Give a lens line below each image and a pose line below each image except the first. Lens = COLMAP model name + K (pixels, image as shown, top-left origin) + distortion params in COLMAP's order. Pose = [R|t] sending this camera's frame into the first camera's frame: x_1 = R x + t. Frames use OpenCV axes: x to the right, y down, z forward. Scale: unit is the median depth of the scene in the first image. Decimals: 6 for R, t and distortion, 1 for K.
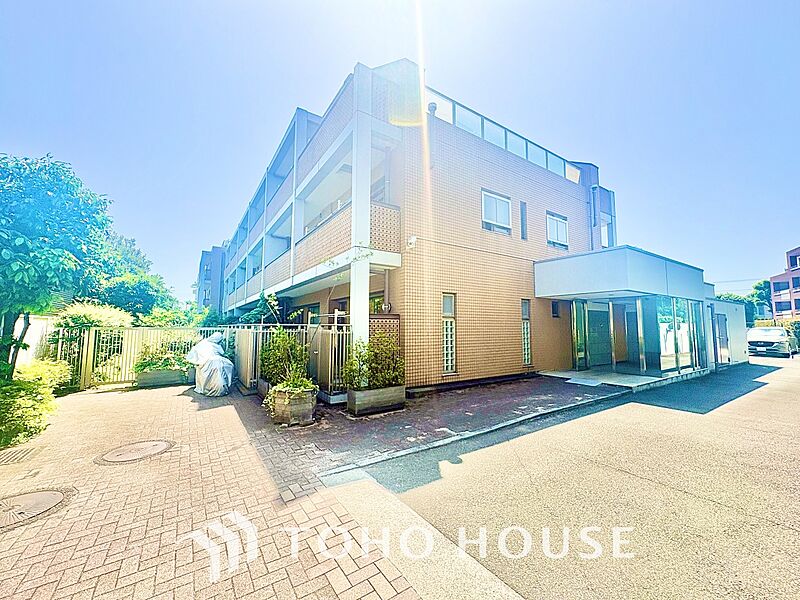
lens RADIAL K [[318.6, 0, 397.9], [0, 318.6, 300.7], [0, 0, 1]] dist [0.001810, 0.000035]
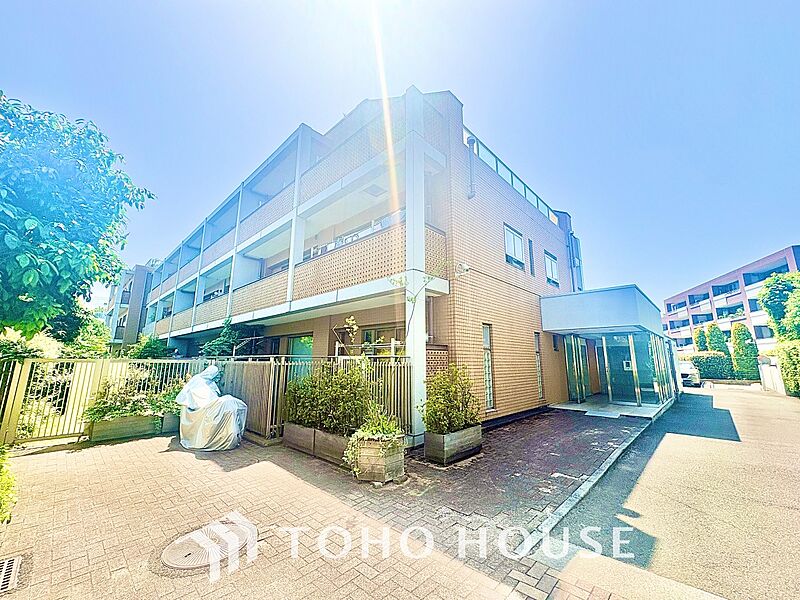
lens RADIAL K [[318.6, 0, 399.8], [0, 318.6, 298.9], [0, 0, 1]] dist [0.001810, 0.000035]
pose [[0.975726, 0.043372, 0.214657, -0.298622], [-0.019456, 0.993484, -0.112302, 0.014446], [-0.218129, 0.105399, 0.970212, 0.106946]]
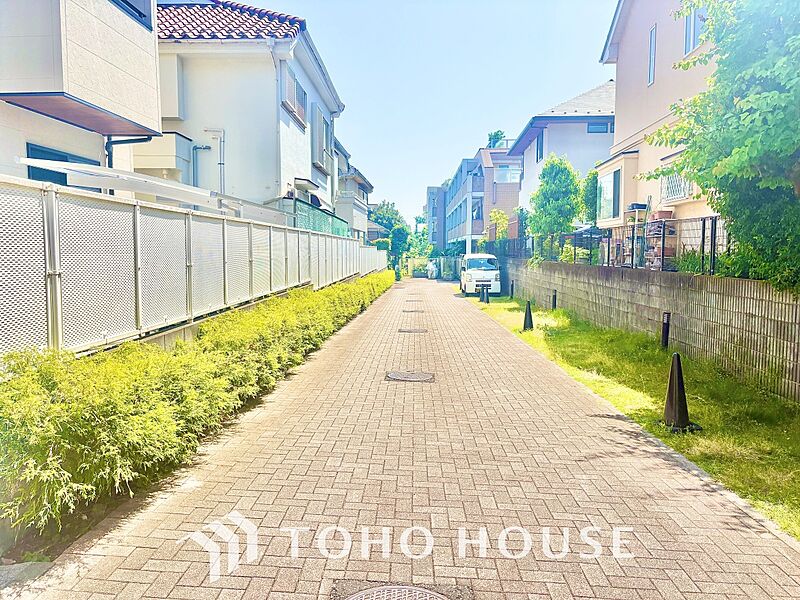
lens RADIAL K [[619.1, 0, 400.1], [0, 619.1, 300.2], [0, 0, 1]] dist [0.003747, 0.005647]
pose [[0.819957, 0.039458, -0.571064, 2.537694], [0.052962, 0.988113, 0.144320, -0.387092], [0.569970, -0.148581, 0.808120, -3.987931]]
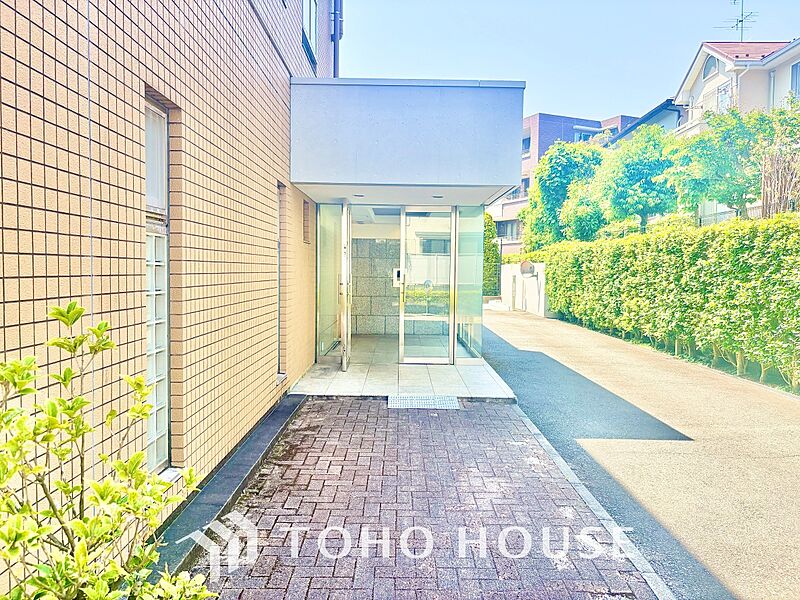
lens RADIAL K [[619.1, 0, 397.8], [0, 619.1, 300.8], [0, 0, 1]] dist [0.003747, 0.005647]
pose [[0.552776, -0.038237, 0.832452, -0.096645], [-0.080522, 0.991822, 0.099026, 0.051694], [-0.829430, -0.121770, 0.545176, 0.619581]]
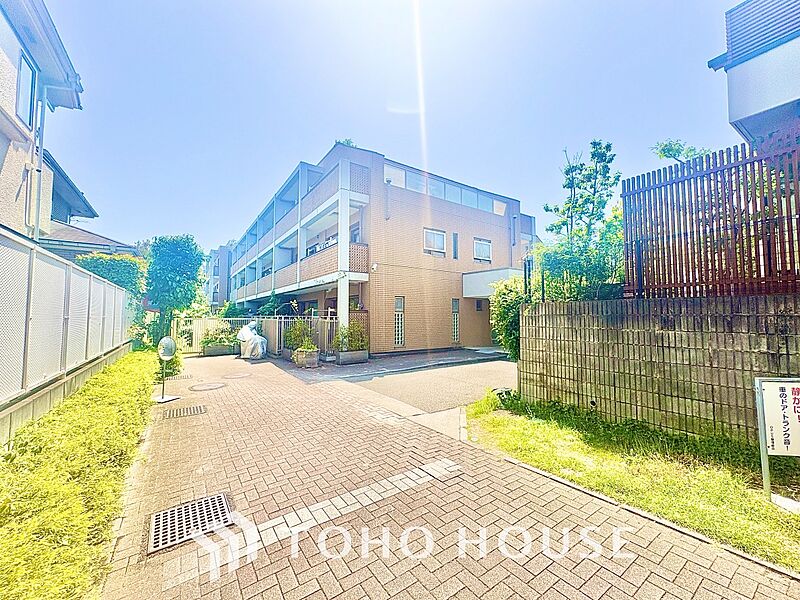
lens RADIAL K [[318.6, 0, 399.3], [0, 318.6, 301.1], [0, 0, 1]] dist [0.001810, 0.000035]
pose [[0.999833, -0.000935, 0.018234, 0.125775], [0.000291, 0.999377, 0.035292, -0.056448], [-0.018255, -0.035281, 0.999211, -0.593808]]
